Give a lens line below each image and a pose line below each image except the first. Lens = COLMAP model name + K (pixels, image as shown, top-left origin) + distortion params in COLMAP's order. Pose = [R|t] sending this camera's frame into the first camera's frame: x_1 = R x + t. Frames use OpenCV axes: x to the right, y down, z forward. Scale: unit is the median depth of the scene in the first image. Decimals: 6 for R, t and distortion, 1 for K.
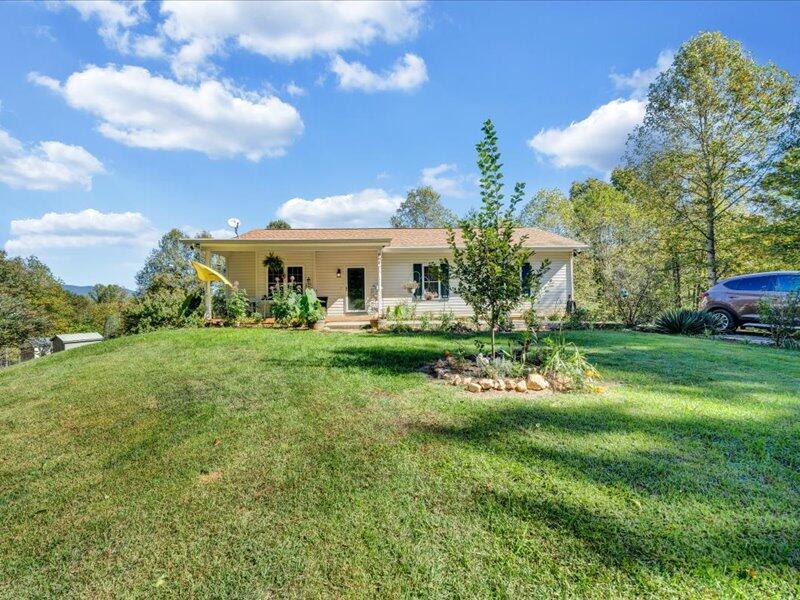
lens RADIAL K [[324.6, 0, 396.8], [0, 324.6, 296.8], [0, 0, 1]] dist [-0.003364, -0.000319]
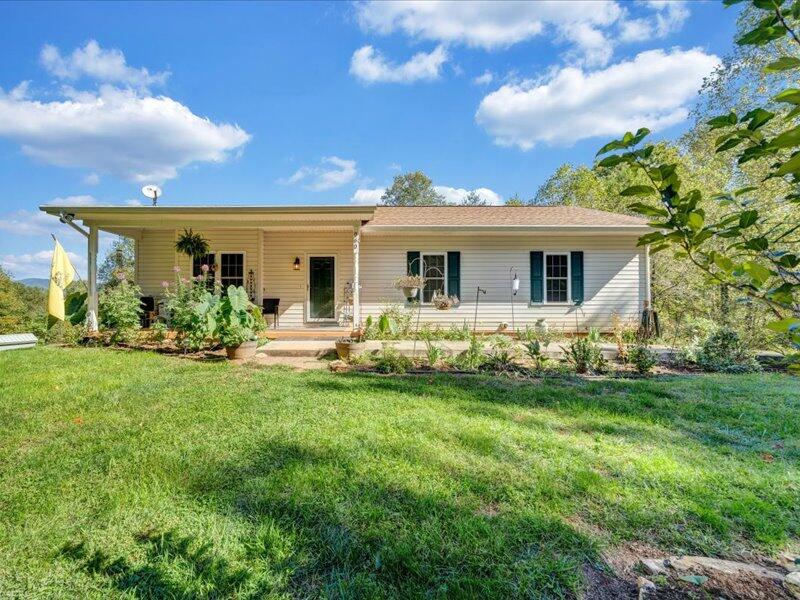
lens RADIAL K [[324.6, 0, 396.8], [0, 324.6, 296.8], [0, 0, 1]] dist [-0.003364, -0.000319]
pose [[0.998586, 0.010447, 0.052129, -0.004920], [-0.010736, 0.999929, 0.005263, -0.010556], [-0.052071, -0.005816, 0.998626, 0.333831]]
